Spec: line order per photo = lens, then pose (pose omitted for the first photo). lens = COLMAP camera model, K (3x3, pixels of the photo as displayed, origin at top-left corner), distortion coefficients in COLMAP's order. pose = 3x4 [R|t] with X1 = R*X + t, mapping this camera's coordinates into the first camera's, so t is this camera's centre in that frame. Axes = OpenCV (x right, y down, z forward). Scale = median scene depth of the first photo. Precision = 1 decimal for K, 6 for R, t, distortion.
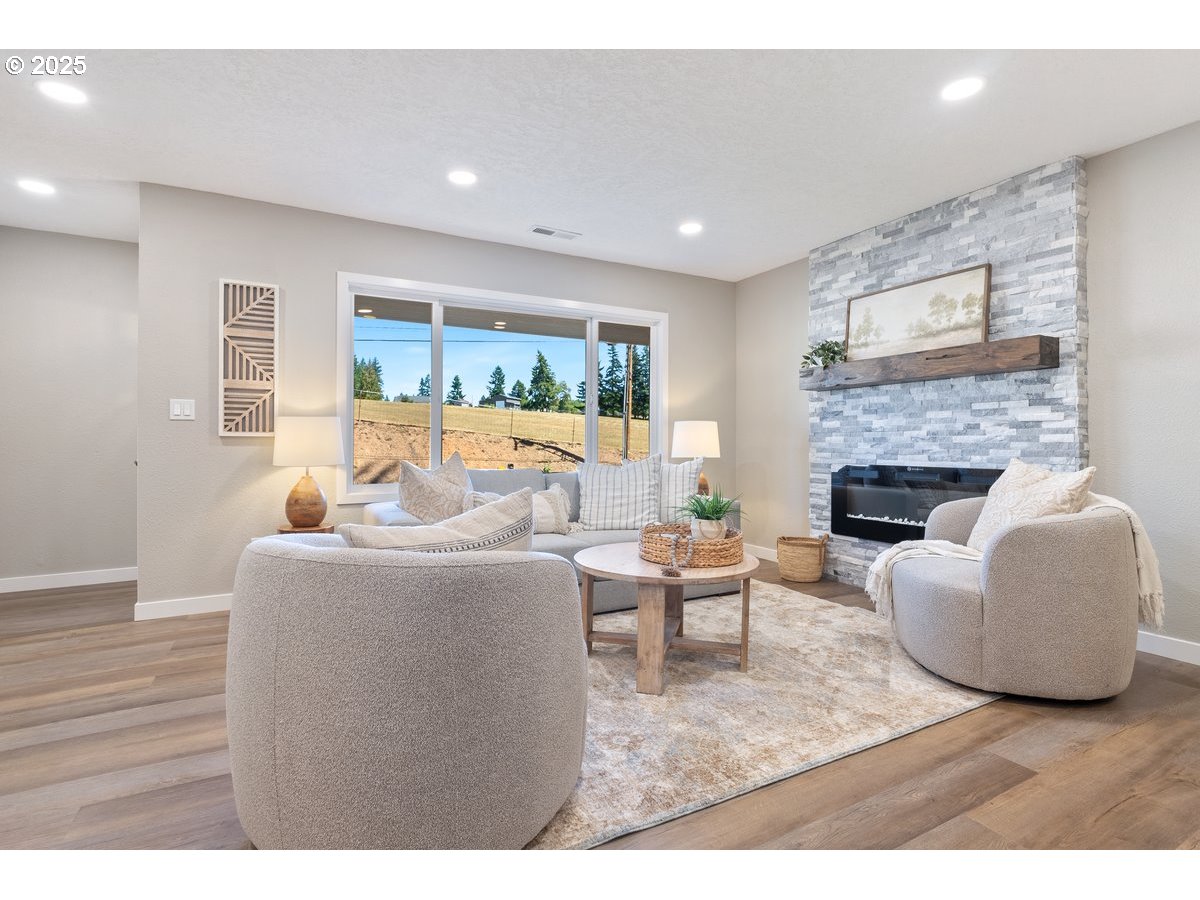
lens RADIAL K [[586.2, 0, 599.7], [0, 586.2, 442.2], [0, 0, 1]] dist [-0.002738, -0.000040]
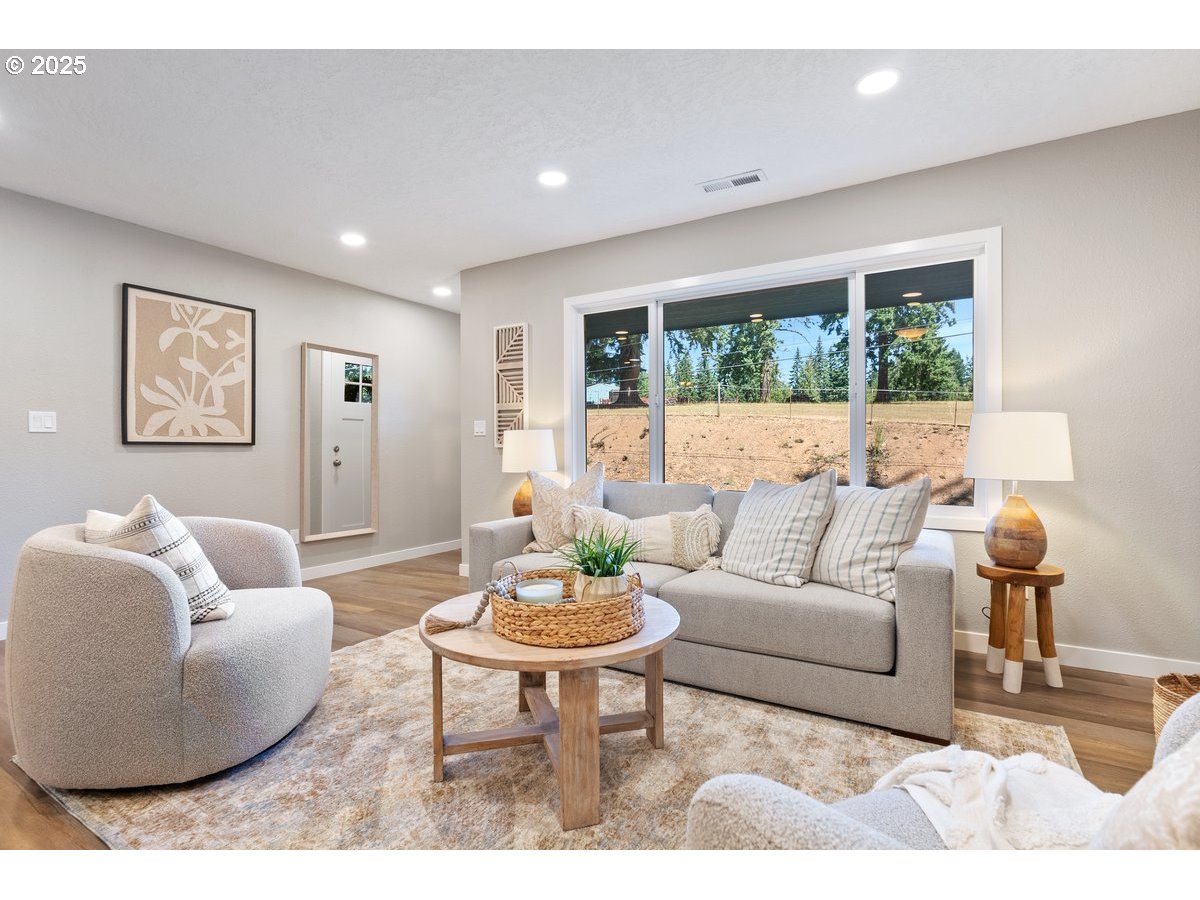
lens RADIAL K [[586.2, 0, 599.7], [0, 586.2, 442.2], [0, 0, 1]] dist [-0.002738, -0.000040]
pose [[0.504466, -0.014073, -0.863317, 0.580735], [0.002541, 0.999887, -0.014815, -0.001845], [0.863428, 0.005280, 0.504444, 0.523392]]
